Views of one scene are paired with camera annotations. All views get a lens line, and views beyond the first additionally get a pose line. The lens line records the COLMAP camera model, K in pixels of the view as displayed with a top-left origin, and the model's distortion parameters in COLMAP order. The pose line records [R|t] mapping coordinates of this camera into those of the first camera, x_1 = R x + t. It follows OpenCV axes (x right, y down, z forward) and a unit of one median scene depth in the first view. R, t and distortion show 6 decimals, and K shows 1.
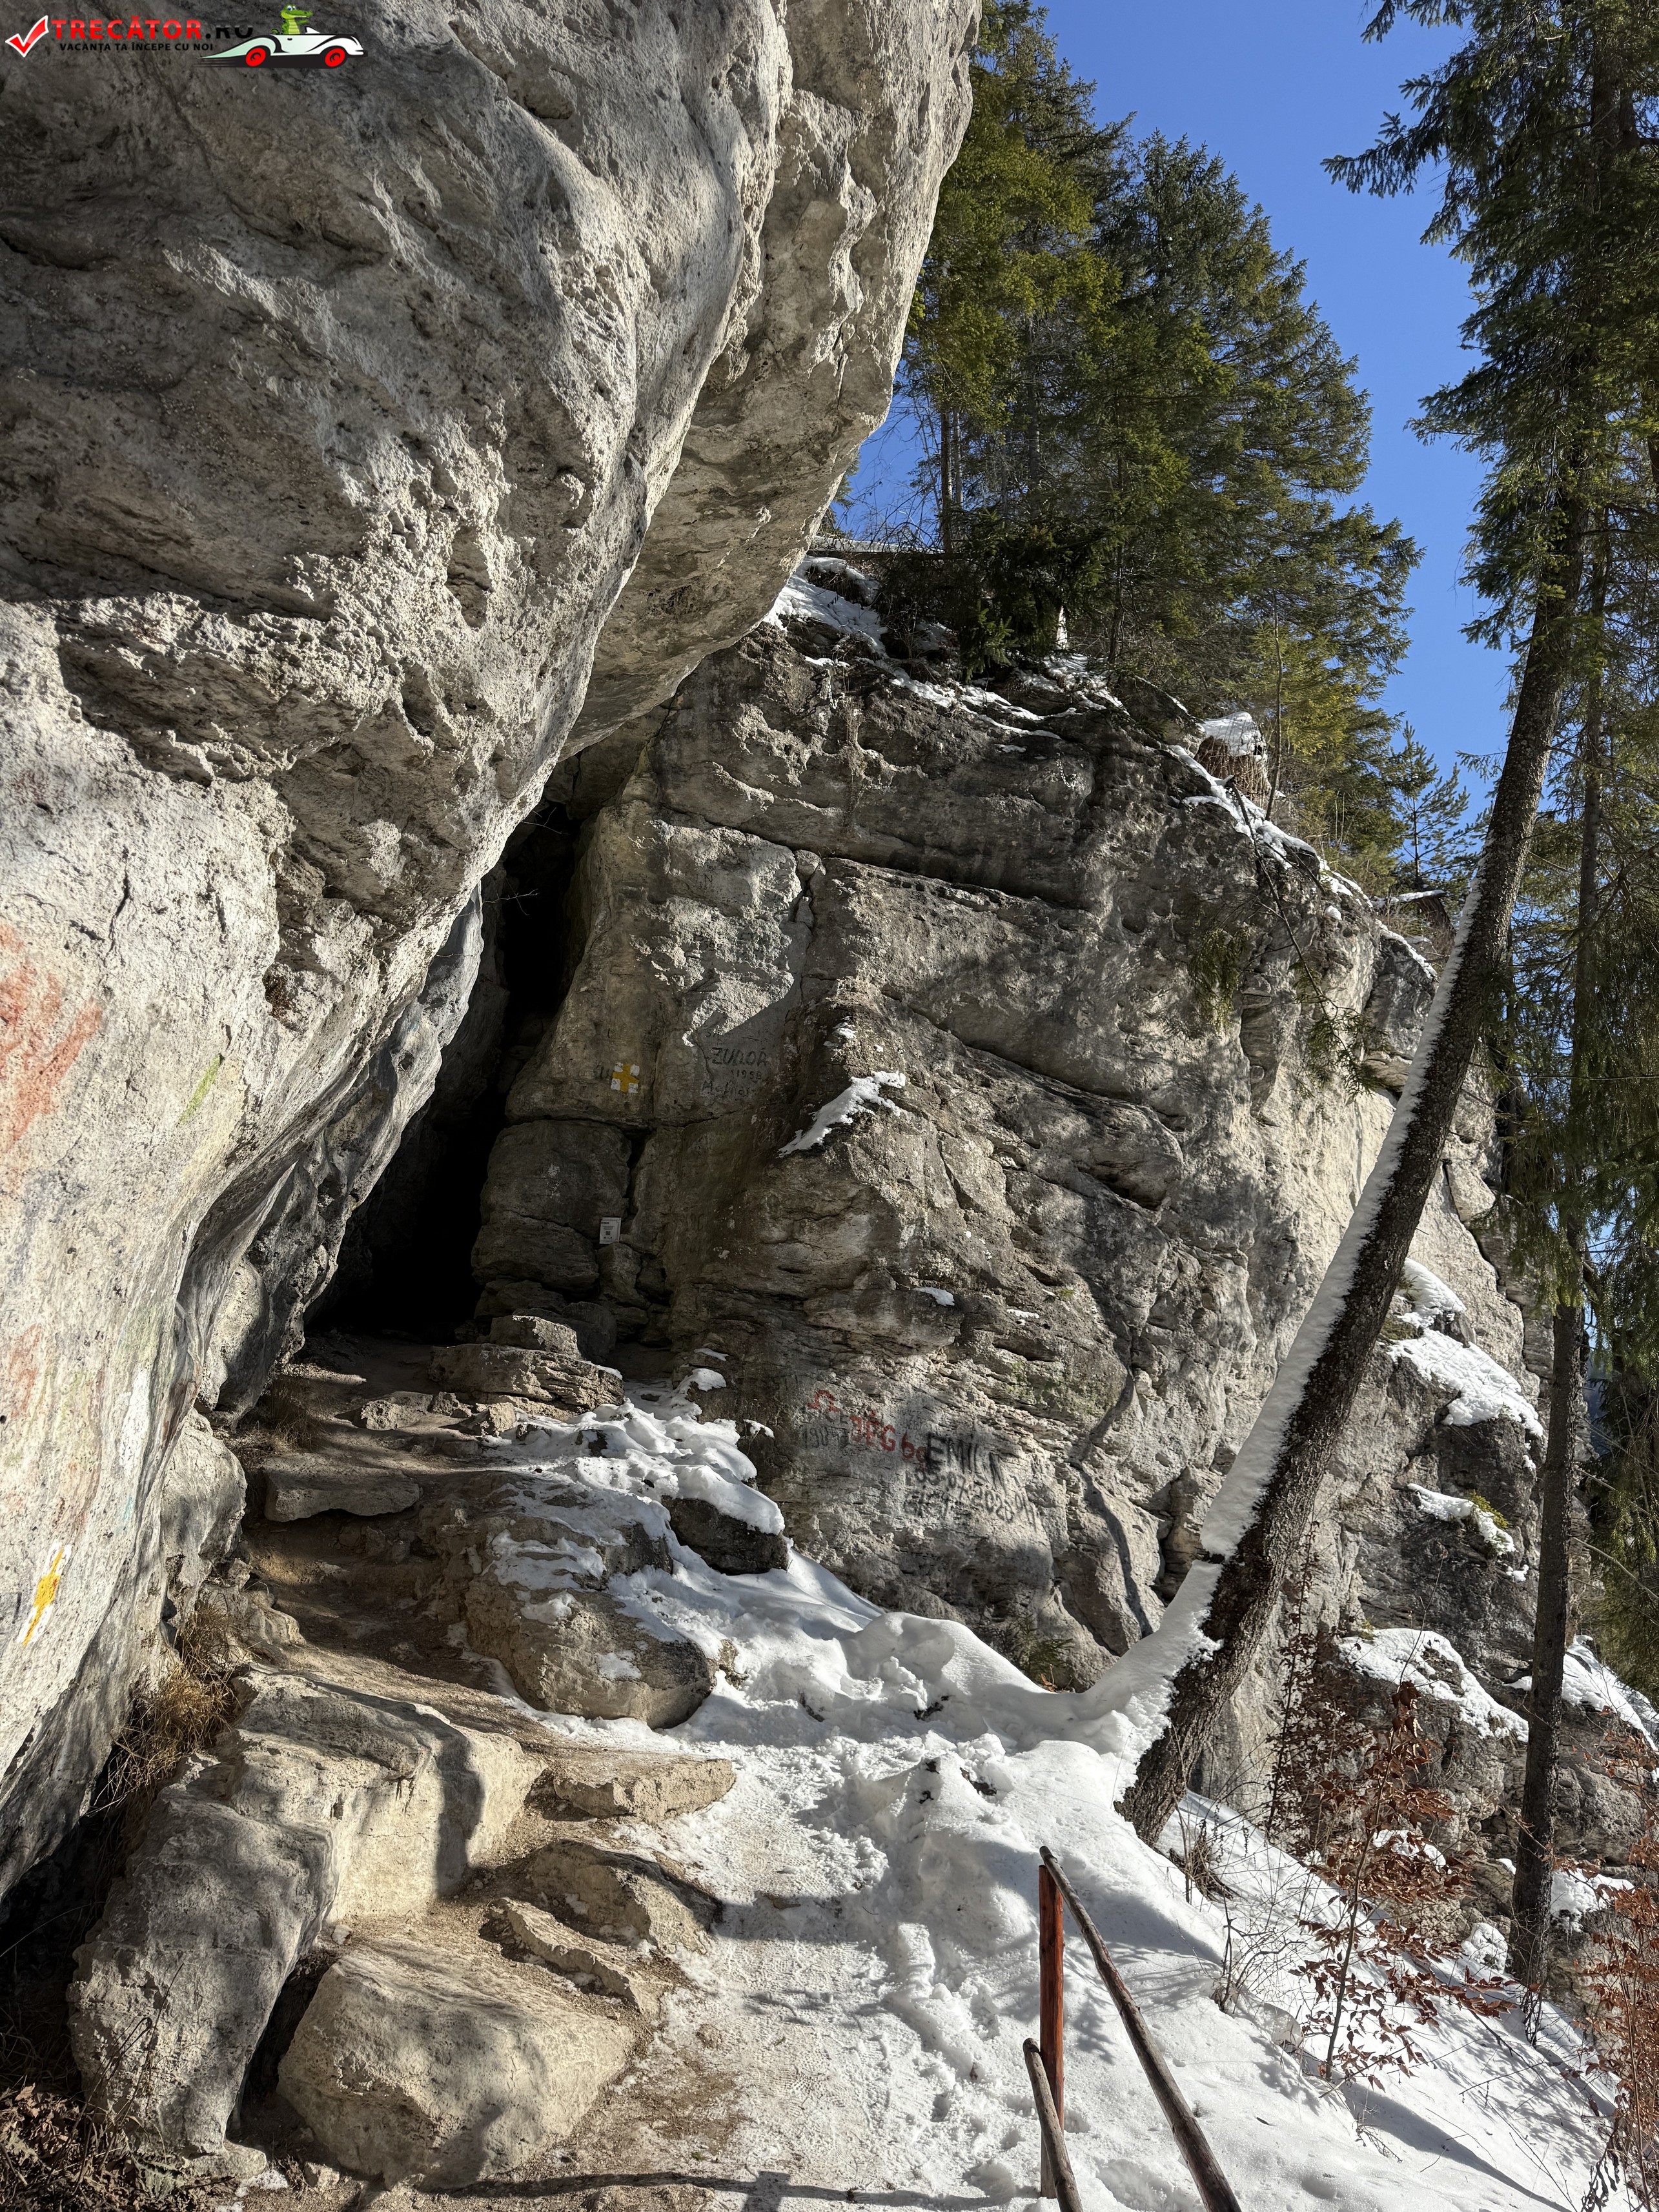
lens RADIAL K [[1524.0, 0, 802.7], [0, 1524.0, 1091.3], [0, 0, 1]] dist [0.058845, -0.065029]
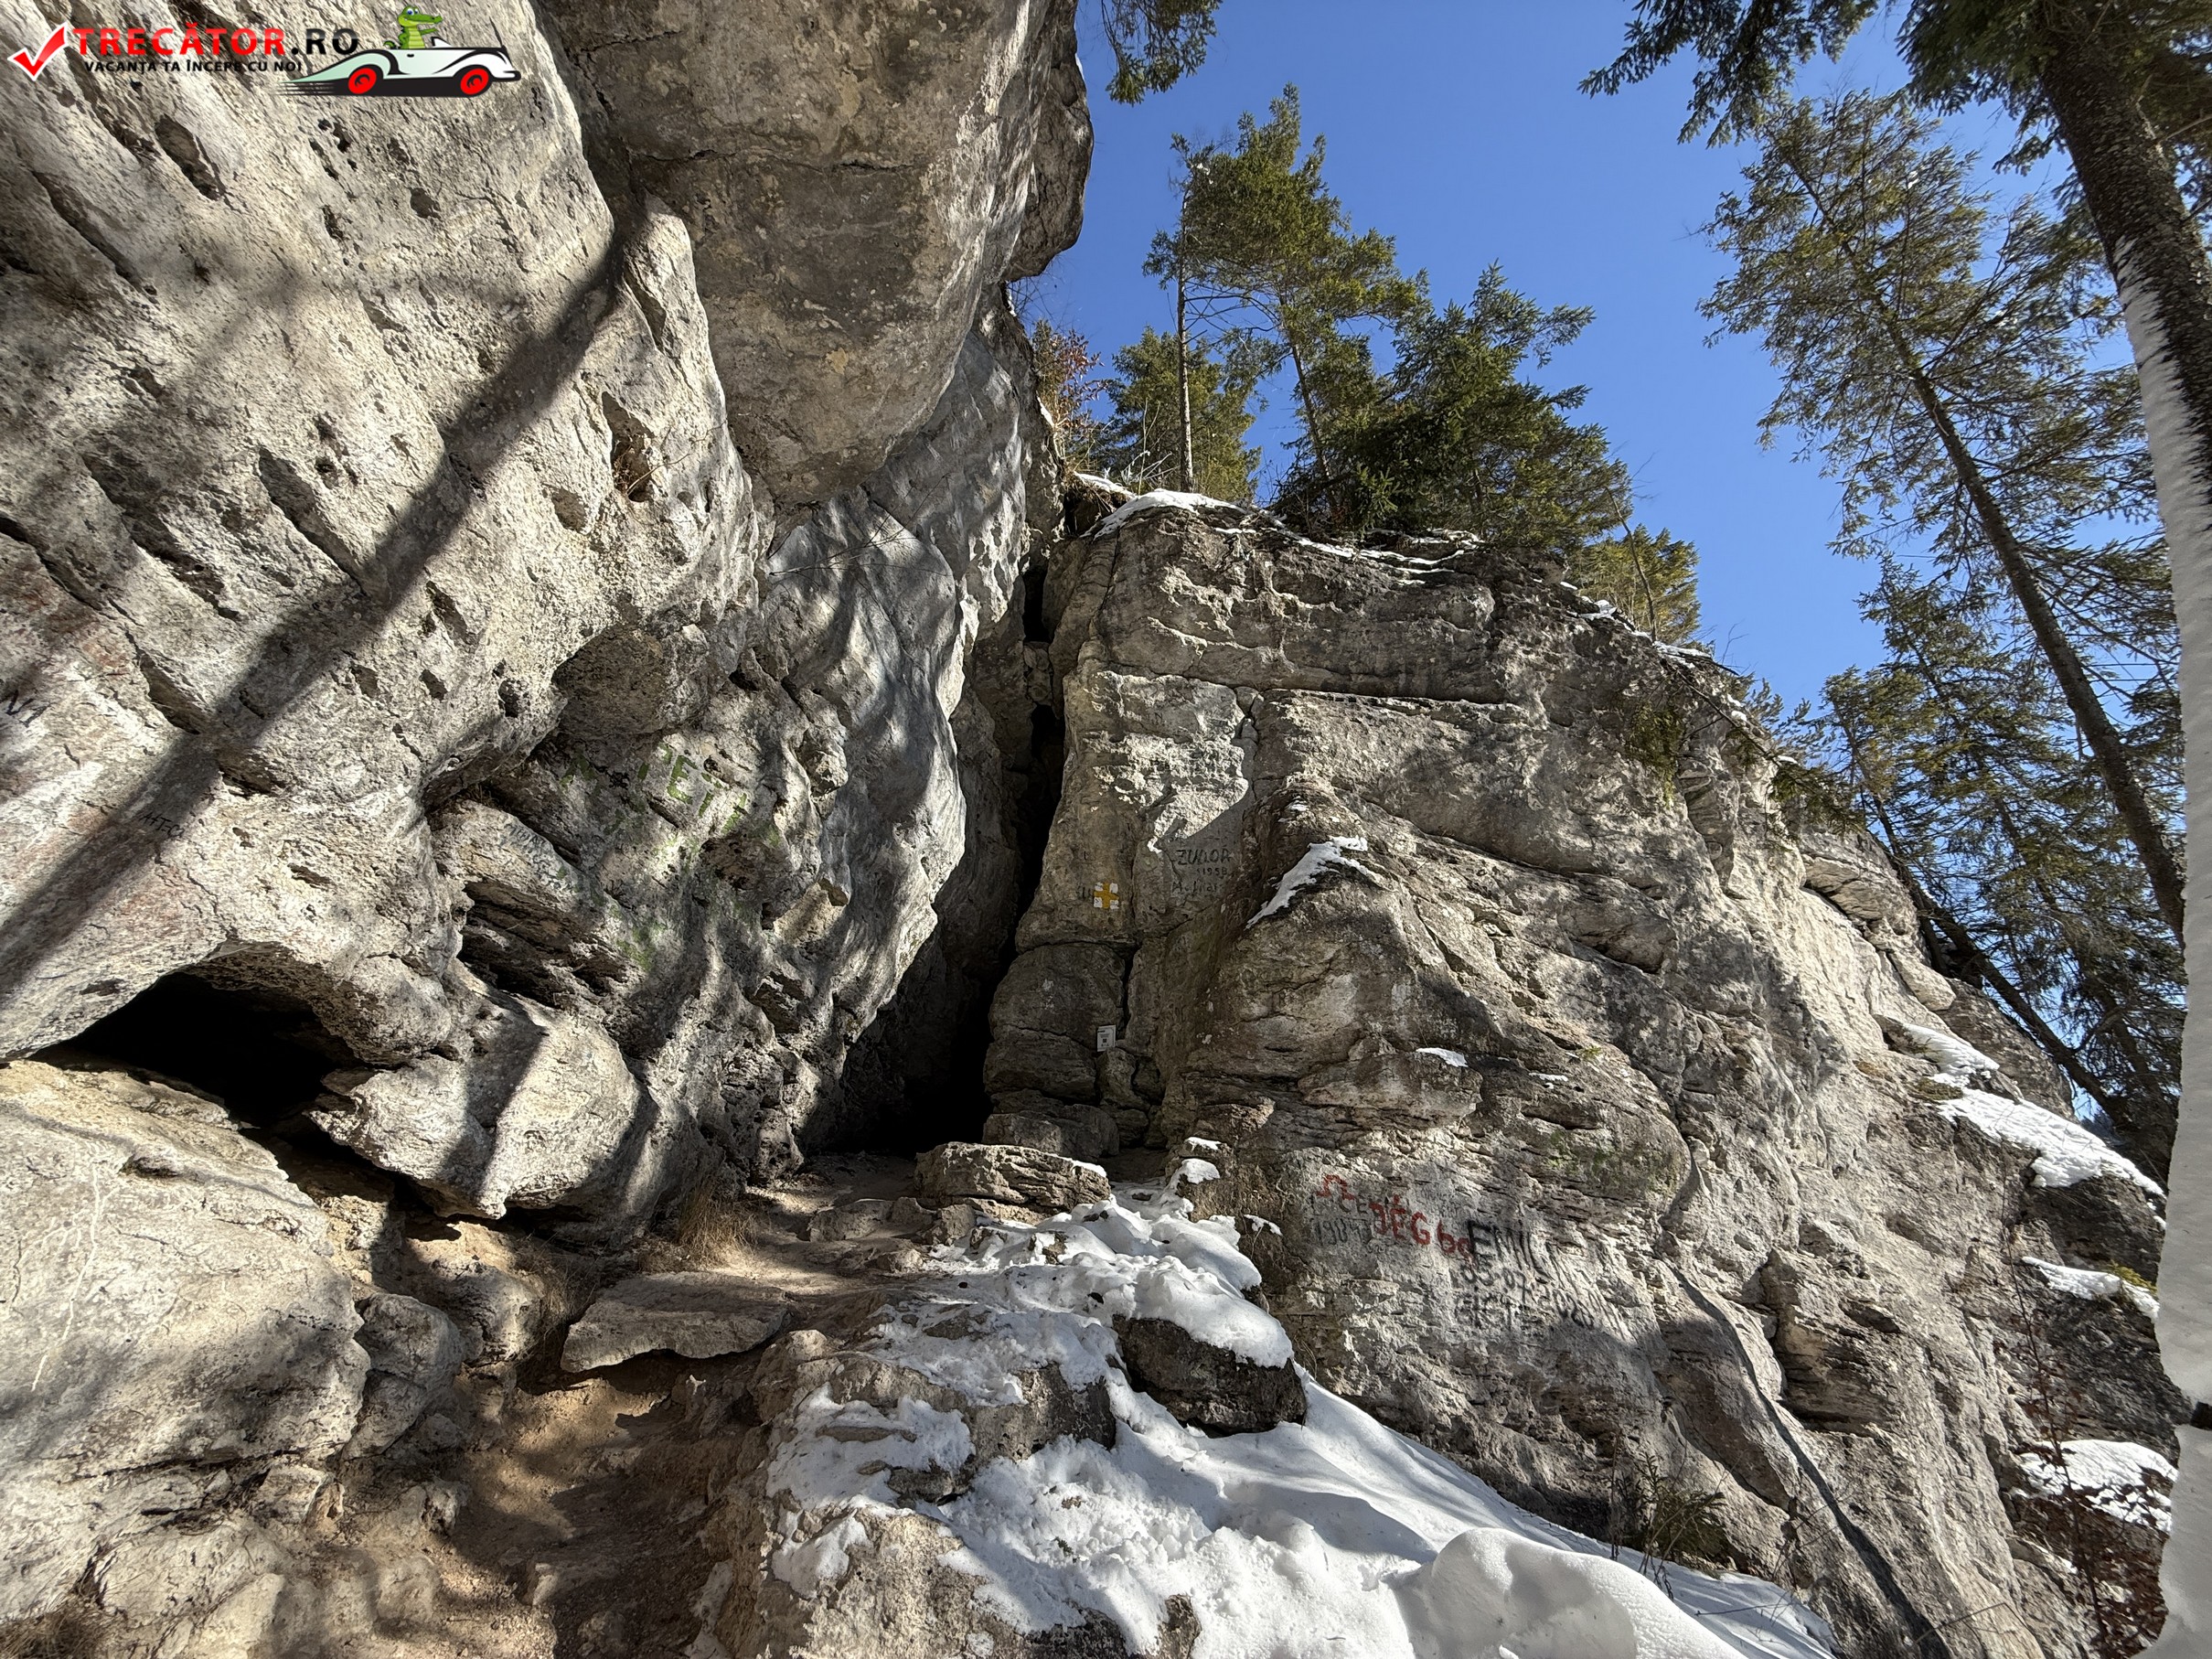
lens RADIAL K [[862.1, 0, 1094.8], [0, 862.1, 831.9], [0, 0, 1]] dist [-0.007721, 0.001320]
pose [[0.960611, -0.163862, -0.224445, 0.023705], [0.104050, 0.960989, -0.256271, 0.109520], [0.257682, 0.222823, 0.940186, 0.418402]]
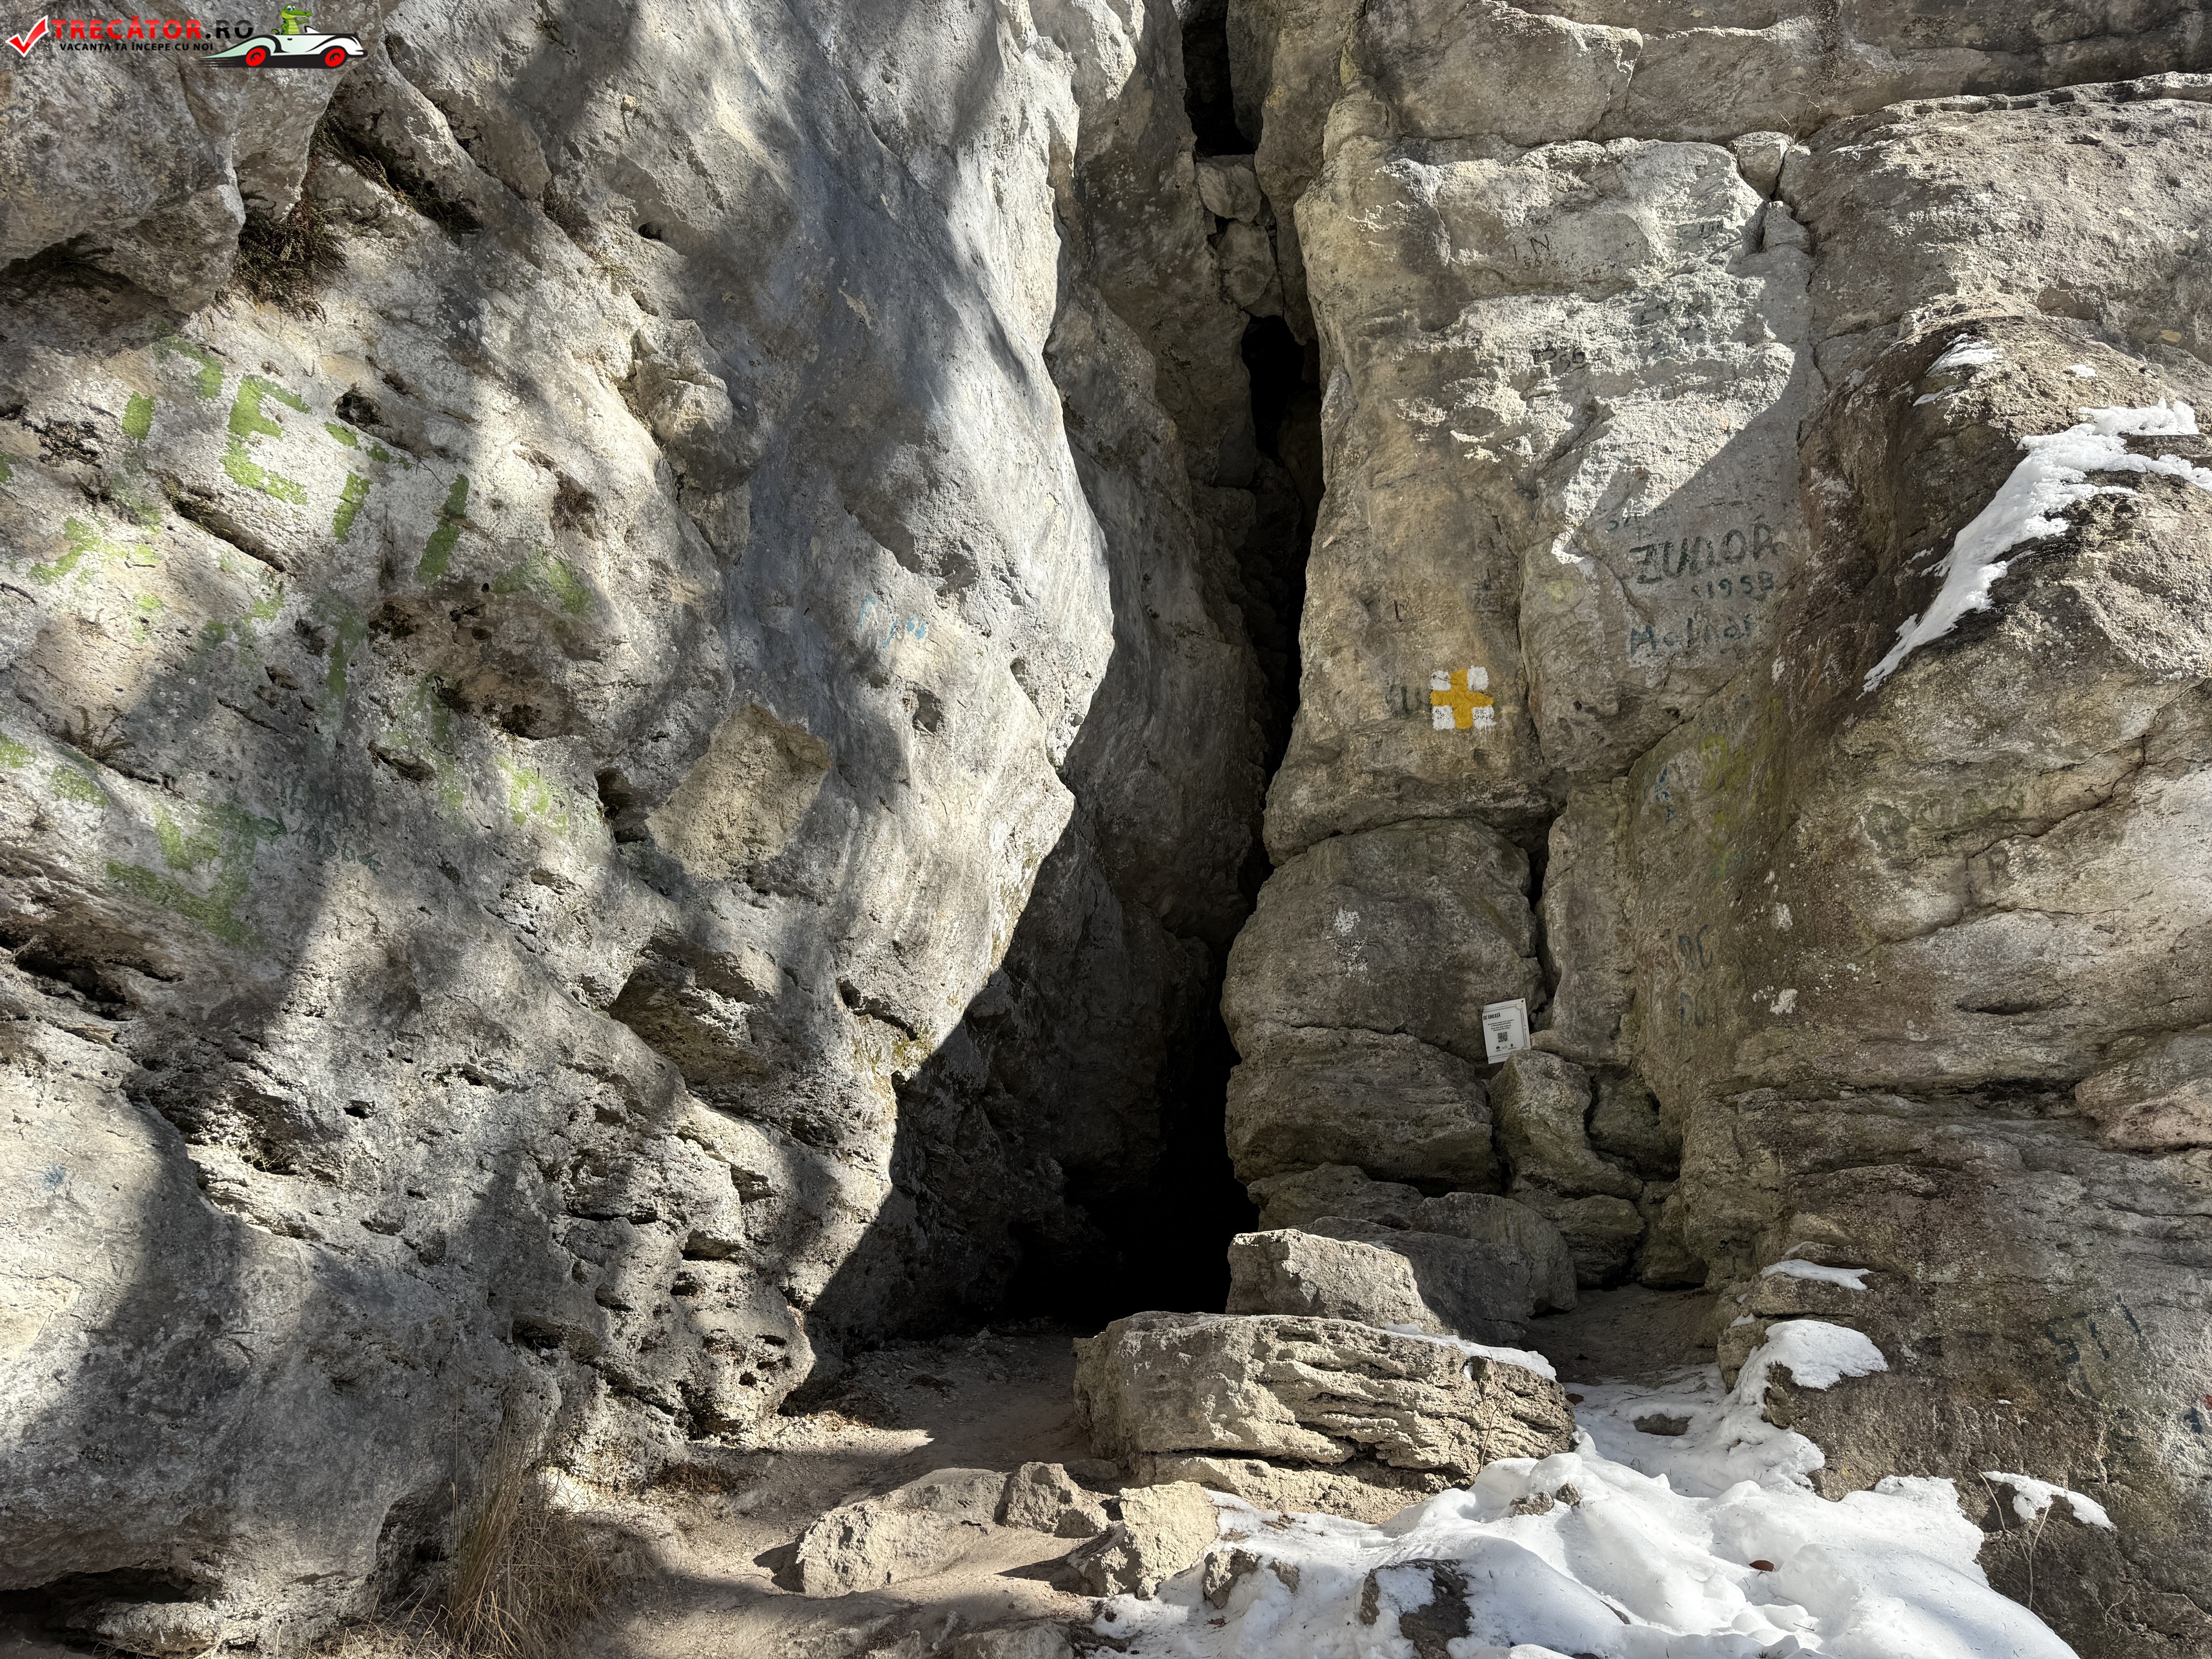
lens RADIAL K [[1524.0, 0, 1104.6], [0, 1524.0, 841.6], [0, 0, 1]] dist [0.058845, -0.065029]
pose [[0.859578, -0.262028, -0.438712, -0.018775], [0.184482, 0.959750, -0.211768, 0.114583], [0.476543, 0.101096, 0.873319, 0.572266]]
